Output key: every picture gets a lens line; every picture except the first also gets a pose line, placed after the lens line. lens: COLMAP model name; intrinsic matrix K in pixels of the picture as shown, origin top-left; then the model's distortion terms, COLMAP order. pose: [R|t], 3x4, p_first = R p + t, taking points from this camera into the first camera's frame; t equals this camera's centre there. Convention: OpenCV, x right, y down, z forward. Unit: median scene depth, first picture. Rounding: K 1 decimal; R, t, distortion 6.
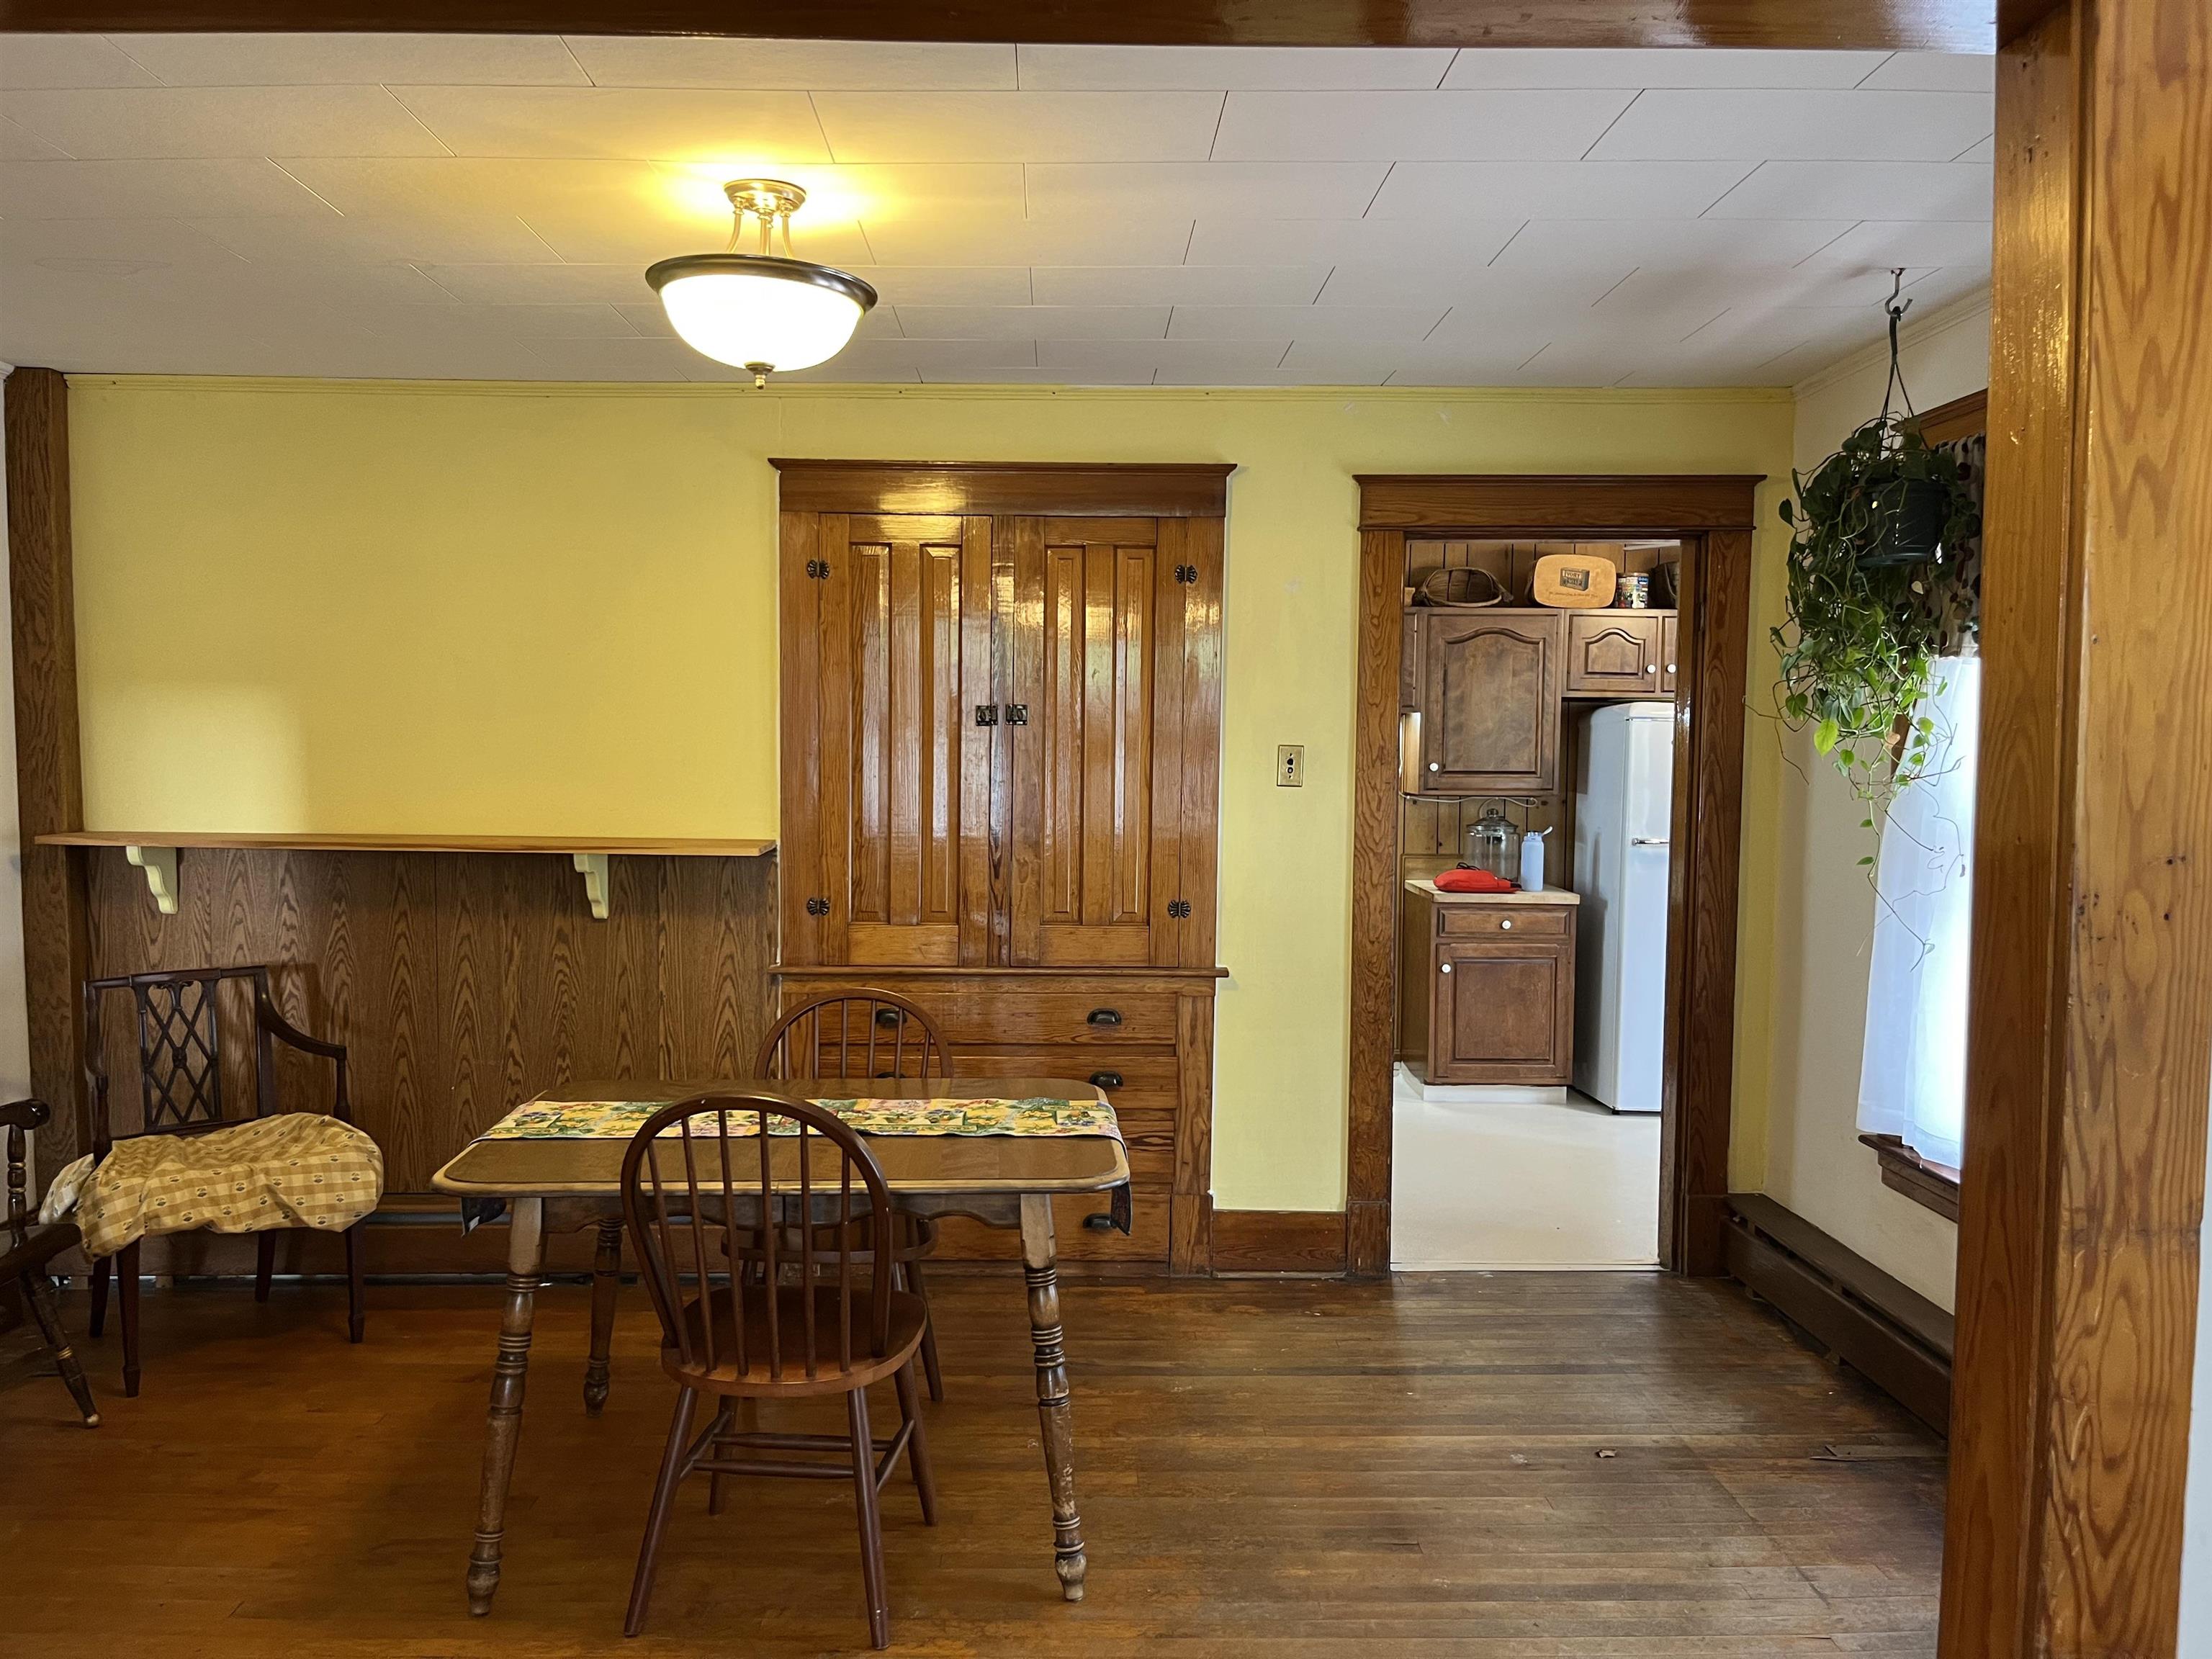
lens RADIAL K [[1765.7, 0, 1083.4], [0, 1765.7, 828.9], [0, 0, 1]] dist [0.008682, -0.024503]
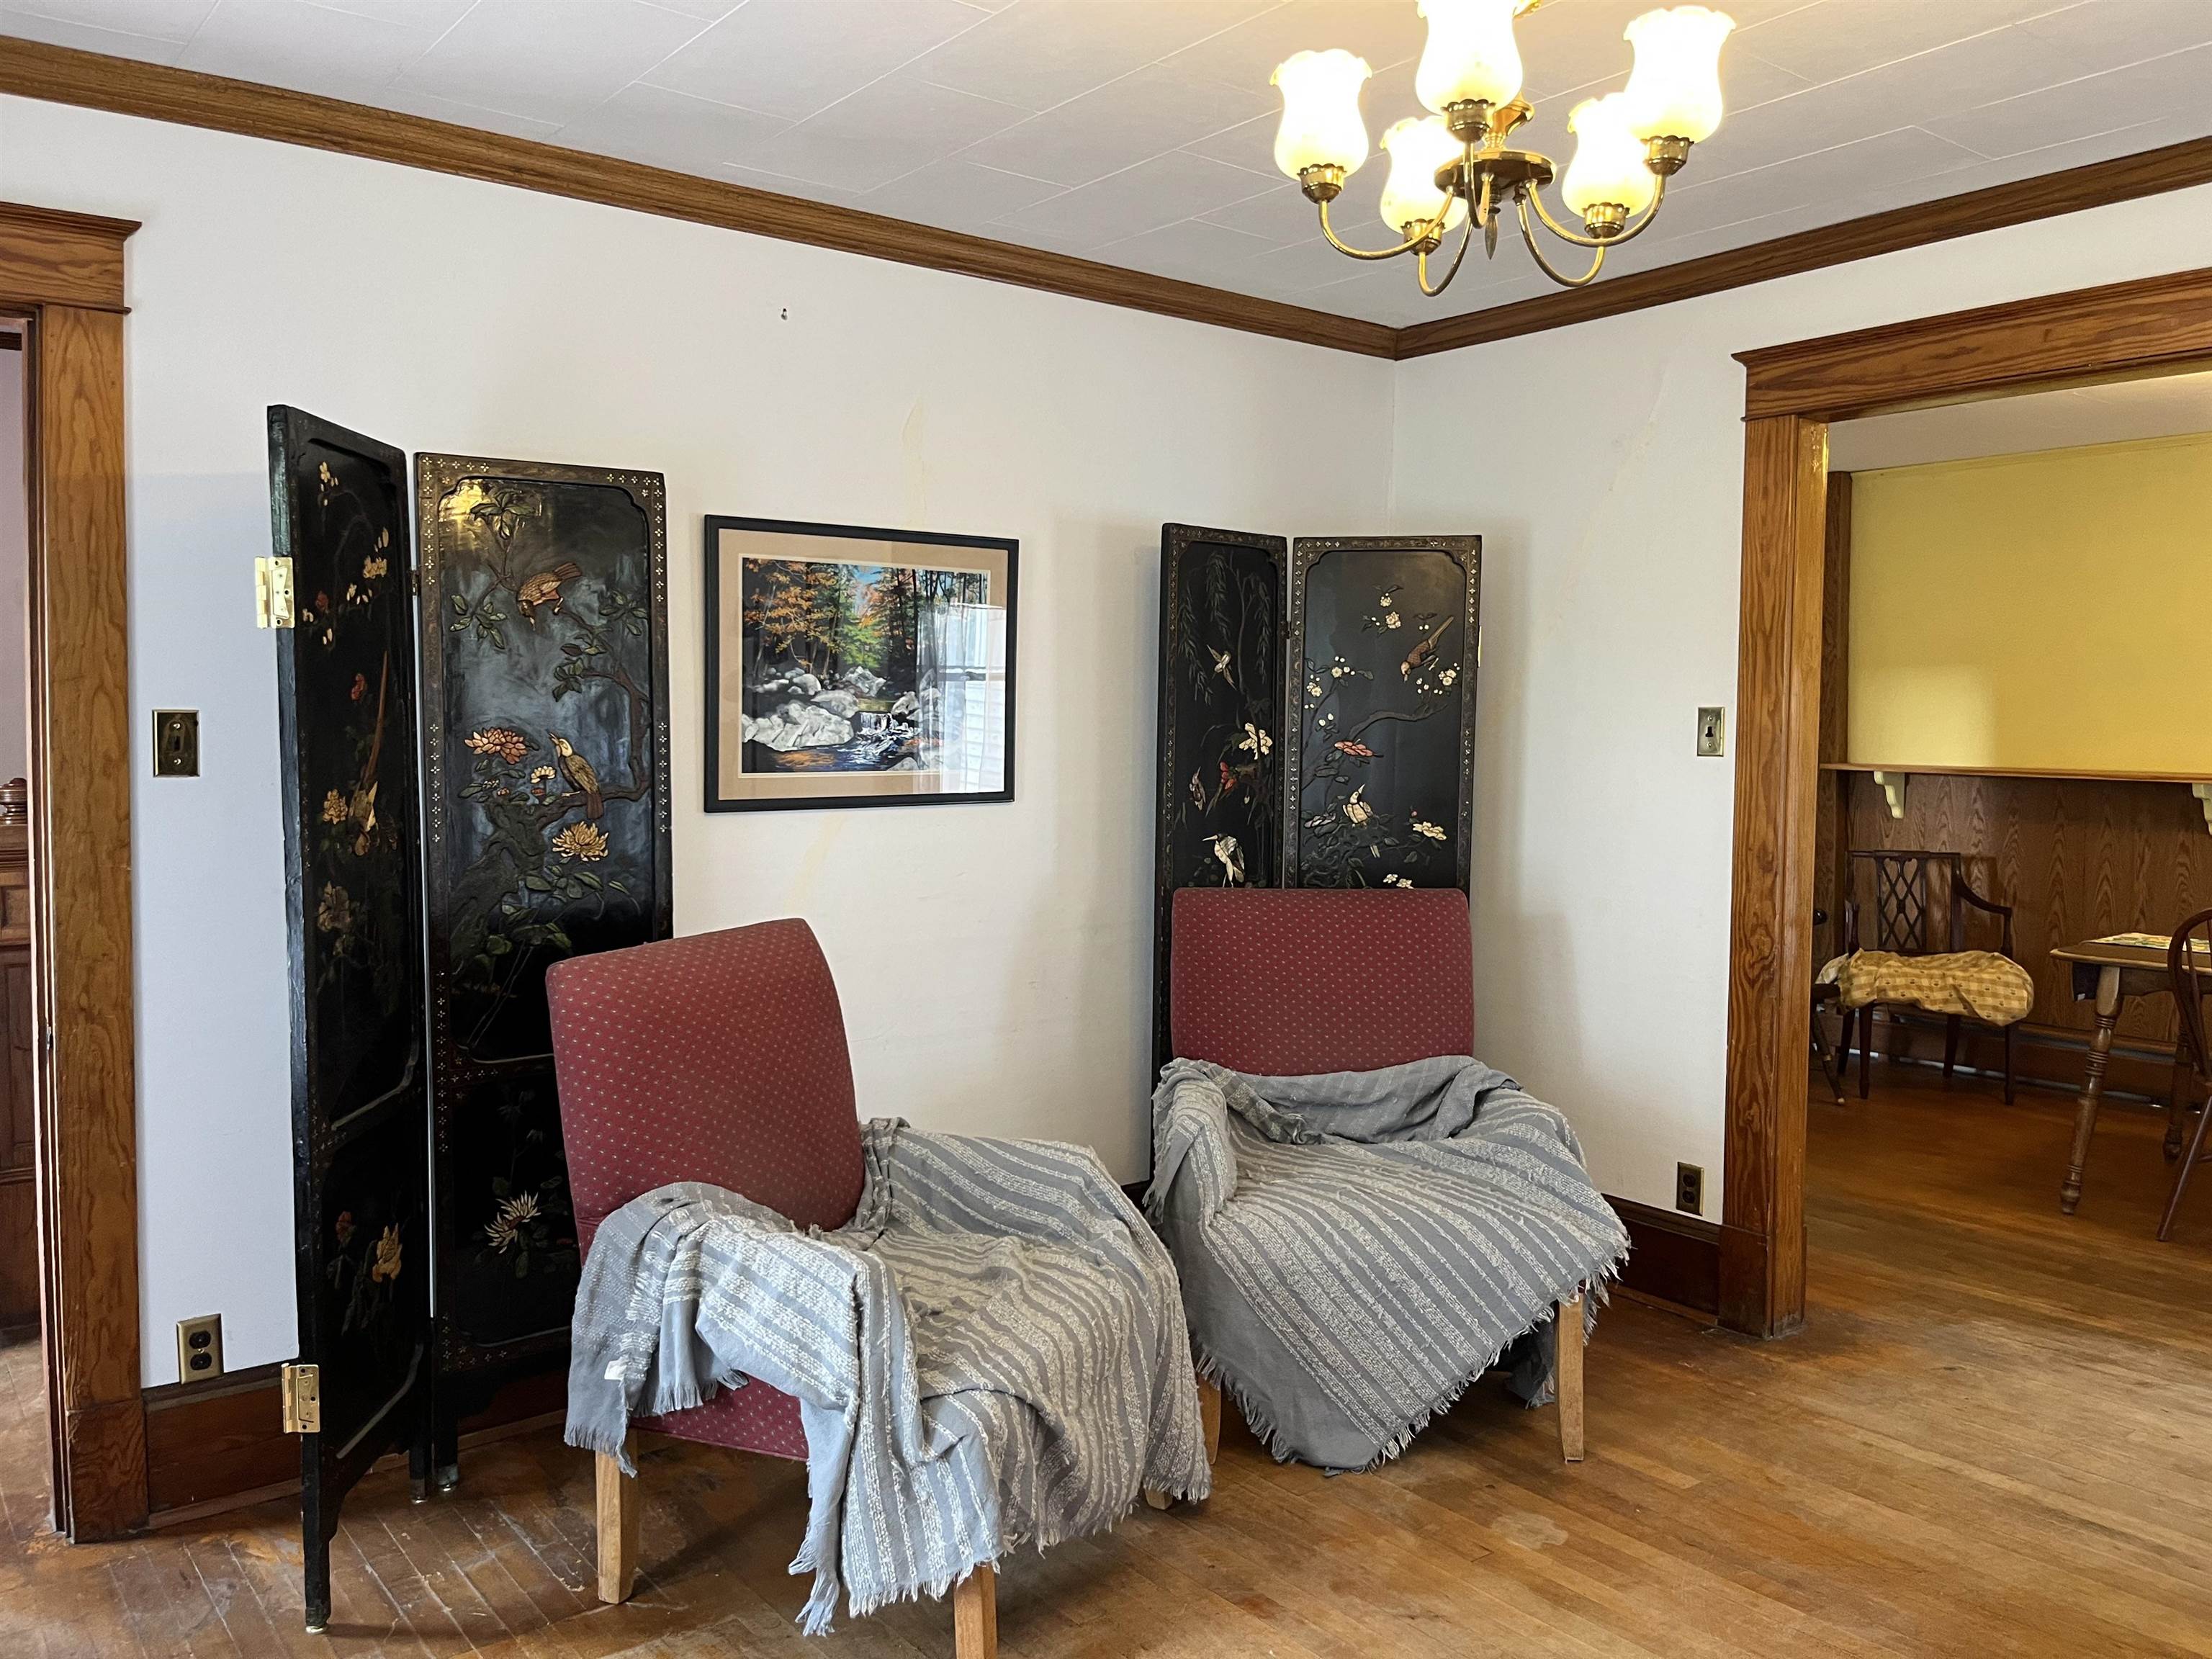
lens RADIAL K [[1765.7, 0, 1088.4], [0, 1765.7, 814.4], [0, 0, 1]] dist [0.008682, -0.024503]
pose [[0.621019, 0.035189, -0.783005, 0.258423], [-0.041748, 0.999059, 0.011788, 0.059720], [0.782683, 0.025369, 0.621904, -0.528408]]
